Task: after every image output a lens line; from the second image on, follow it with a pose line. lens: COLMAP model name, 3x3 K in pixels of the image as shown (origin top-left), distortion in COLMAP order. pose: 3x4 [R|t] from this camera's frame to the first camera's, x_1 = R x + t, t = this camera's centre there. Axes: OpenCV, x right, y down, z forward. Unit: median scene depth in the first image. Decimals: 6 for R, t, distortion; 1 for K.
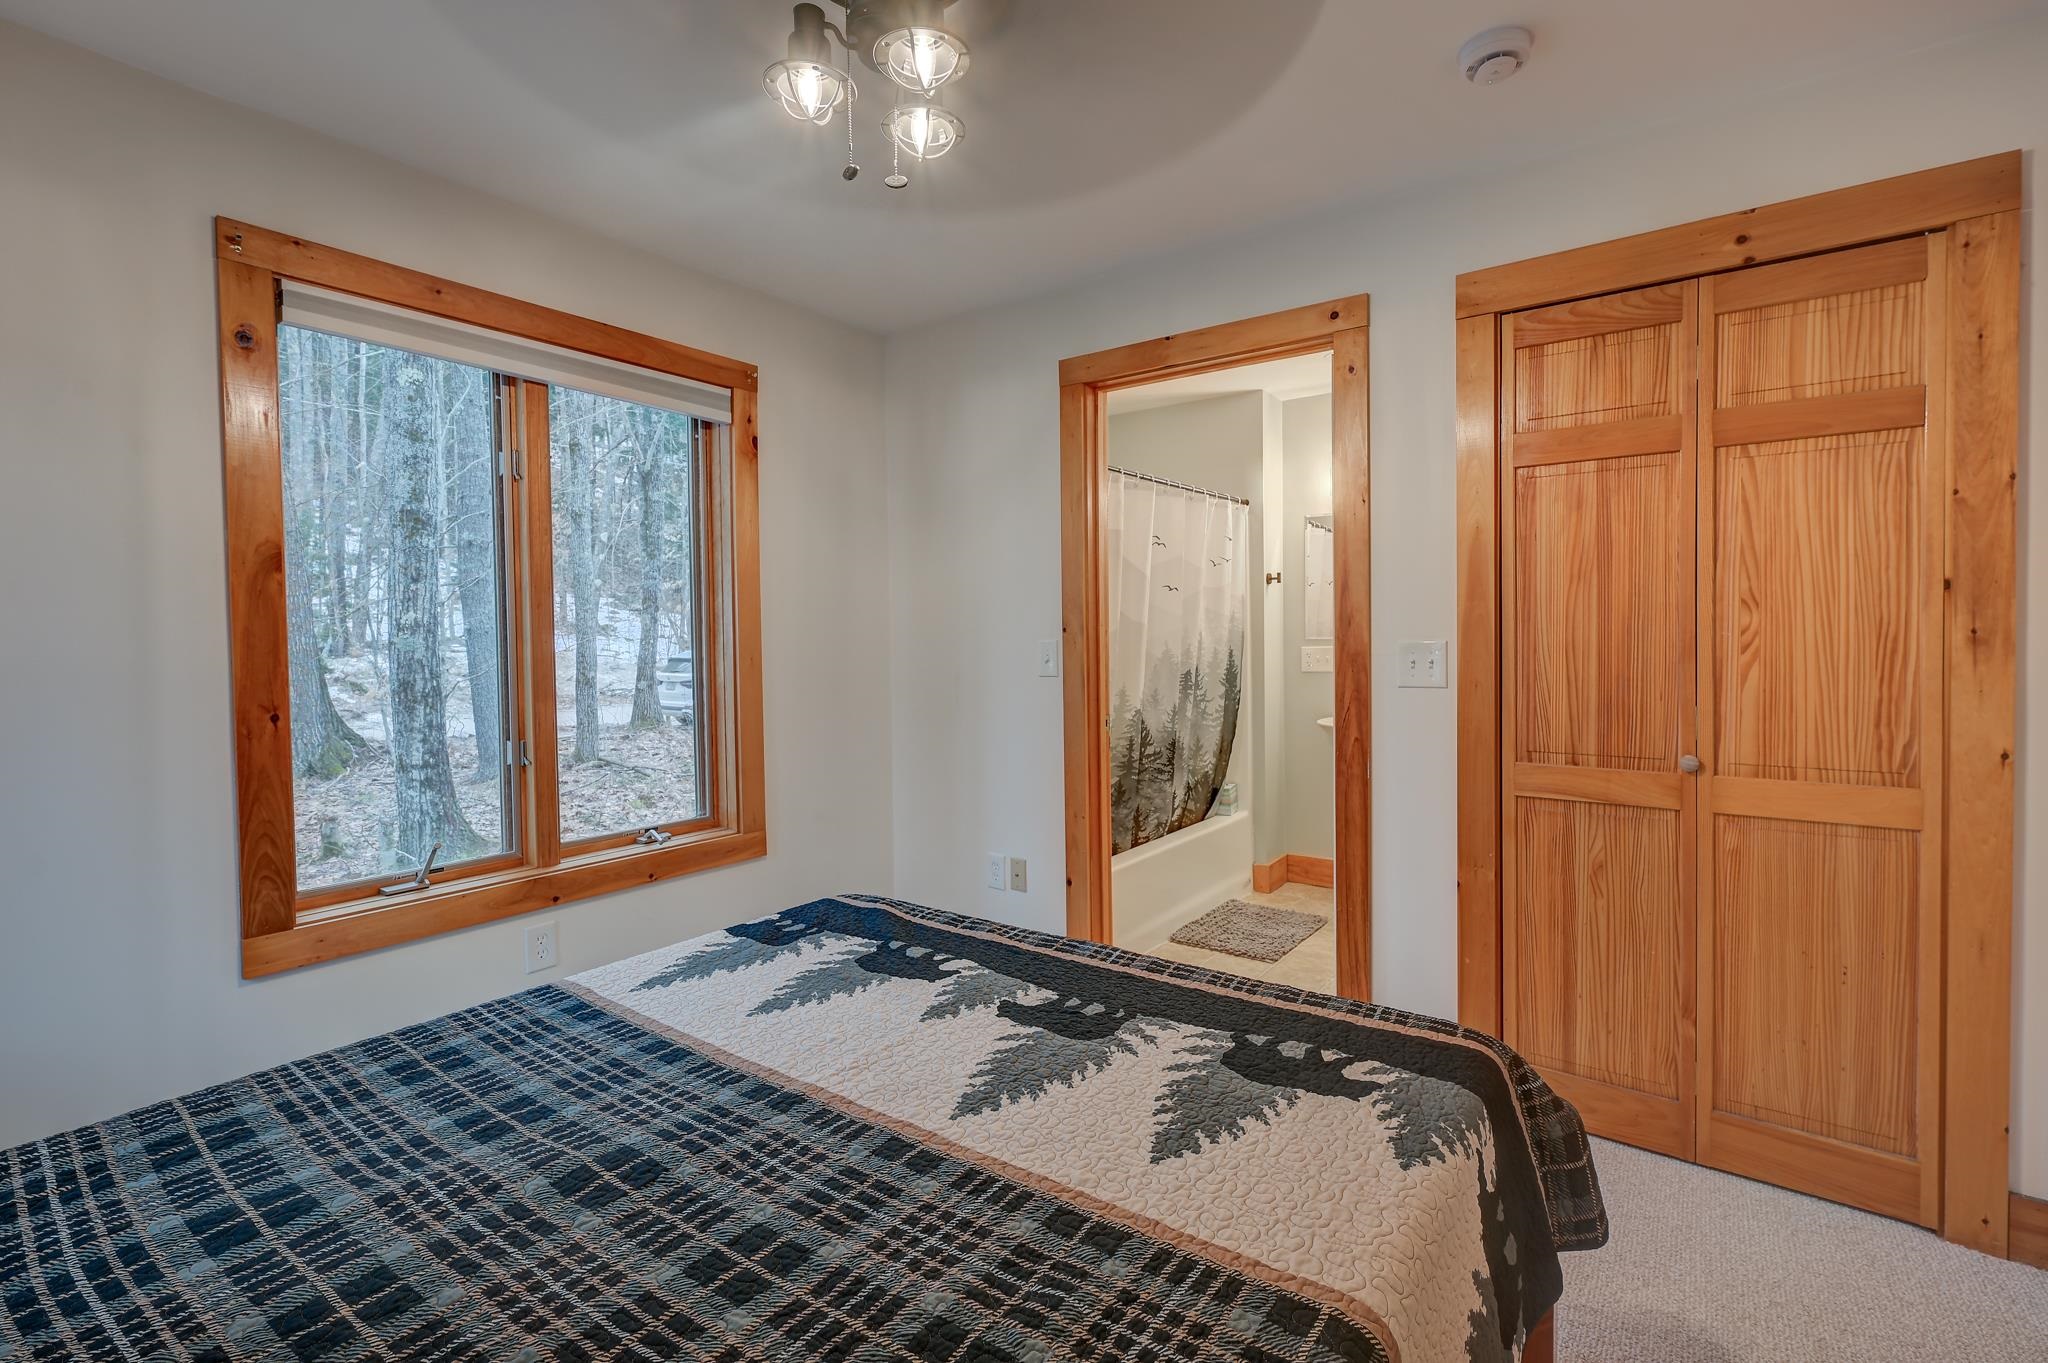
lens RADIAL K [[892.5, 0, 1069.2], [0, 892.5, 653.7], [0, 0, 1]] dist [-0.001737, -0.000066]
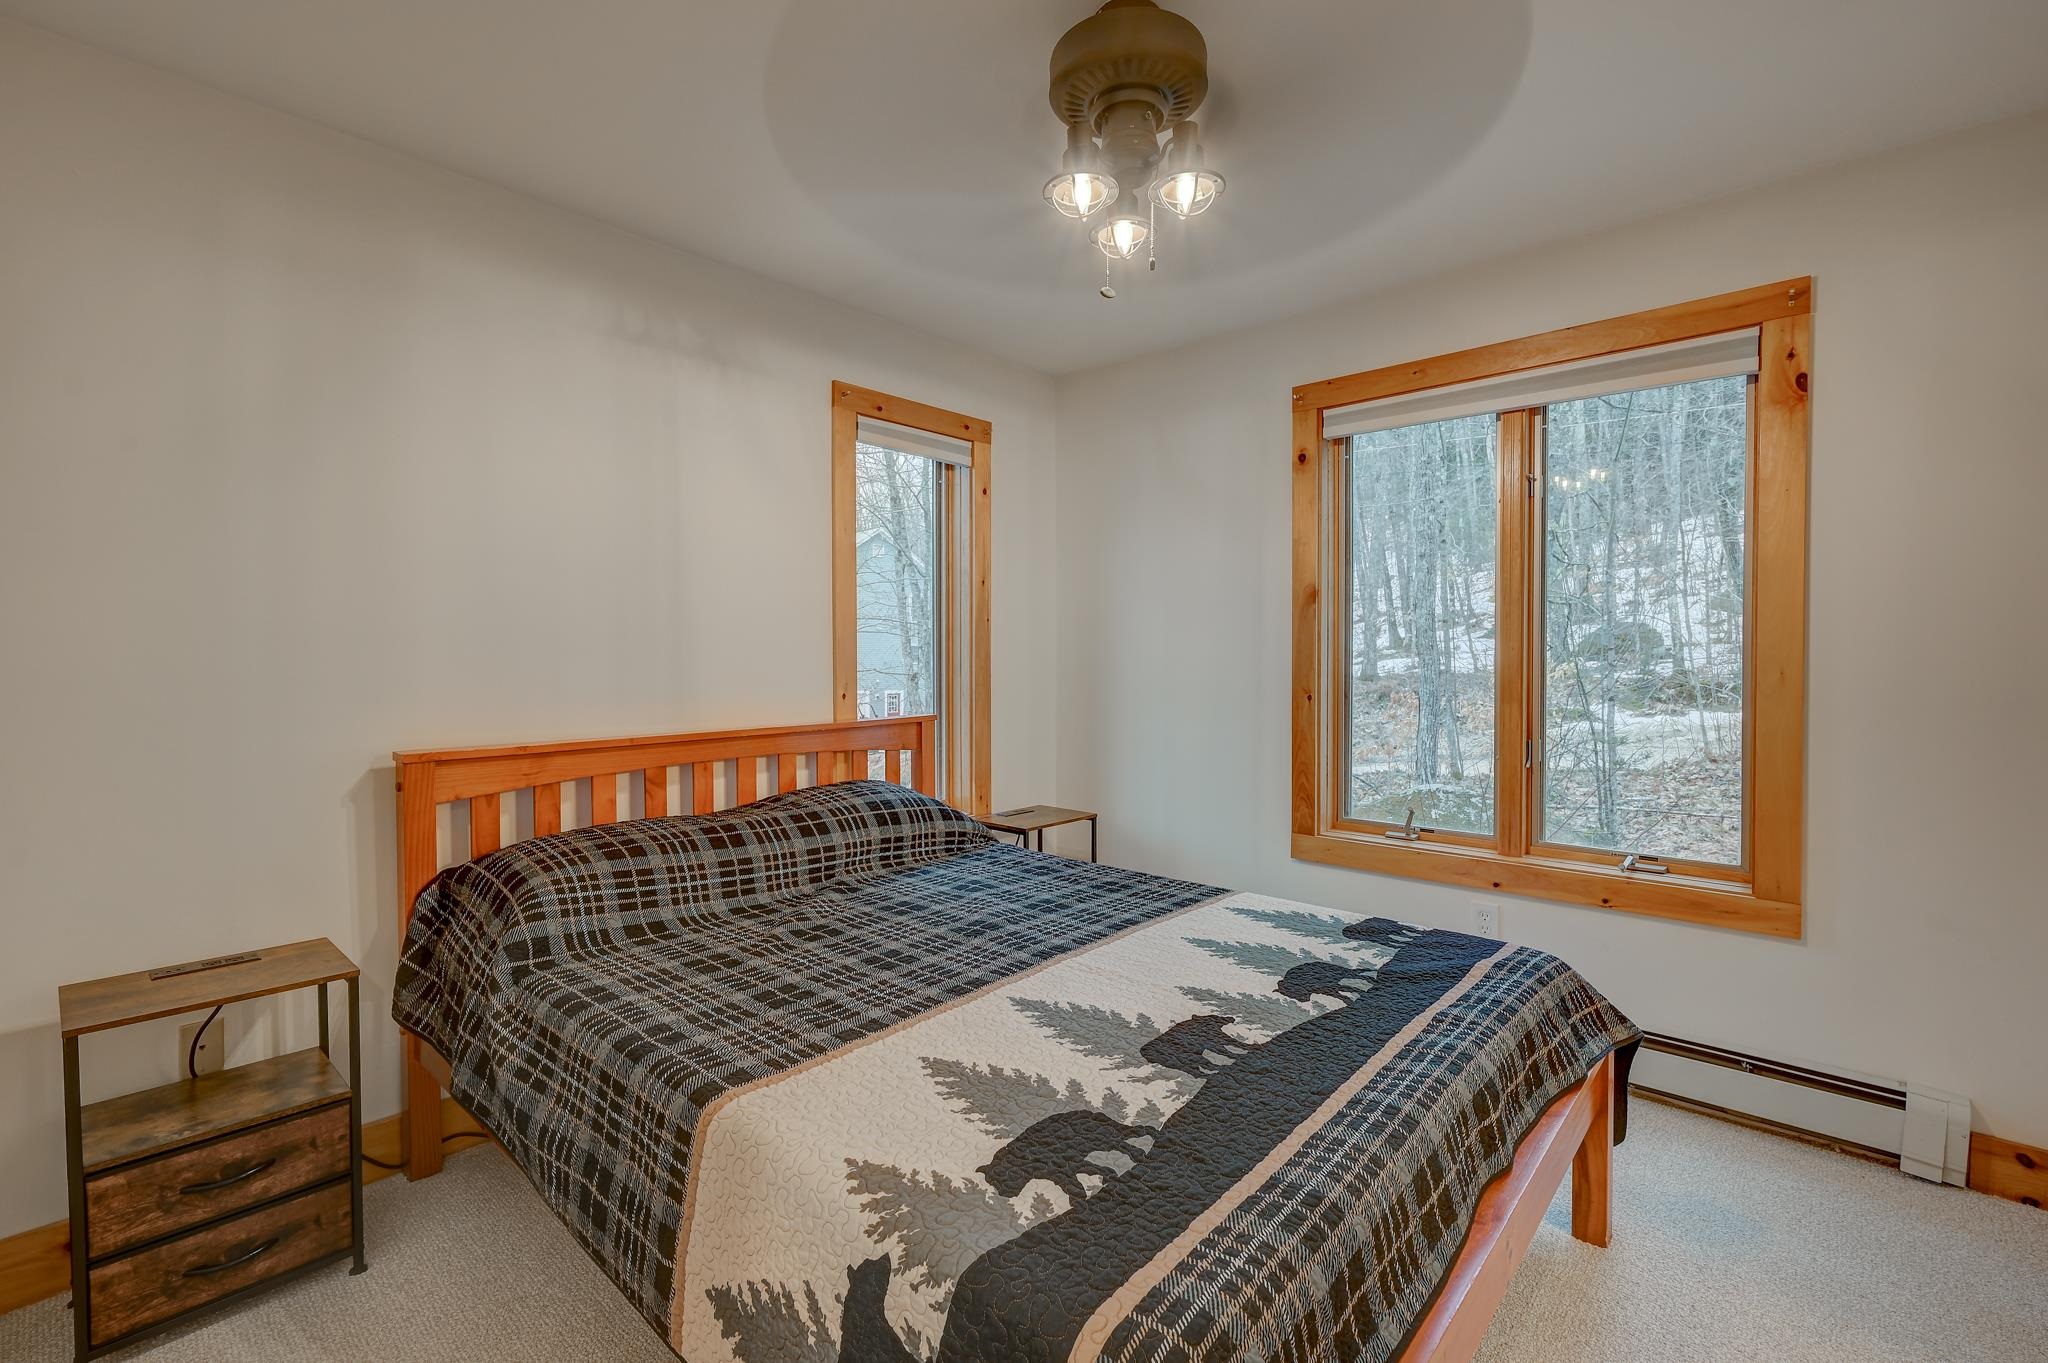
lens RADIAL K [[892.5, 0, 1025.3], [0, 892.5, 672.7], [0, 0, 1]] dist [-0.001737, -0.000066]
pose [[-0.116205, 0.031686, -0.992720, 0.913384], [-0.012480, 0.999365, 0.033359, -0.022631], [0.993147, 0.016266, -0.115735, 0.876267]]
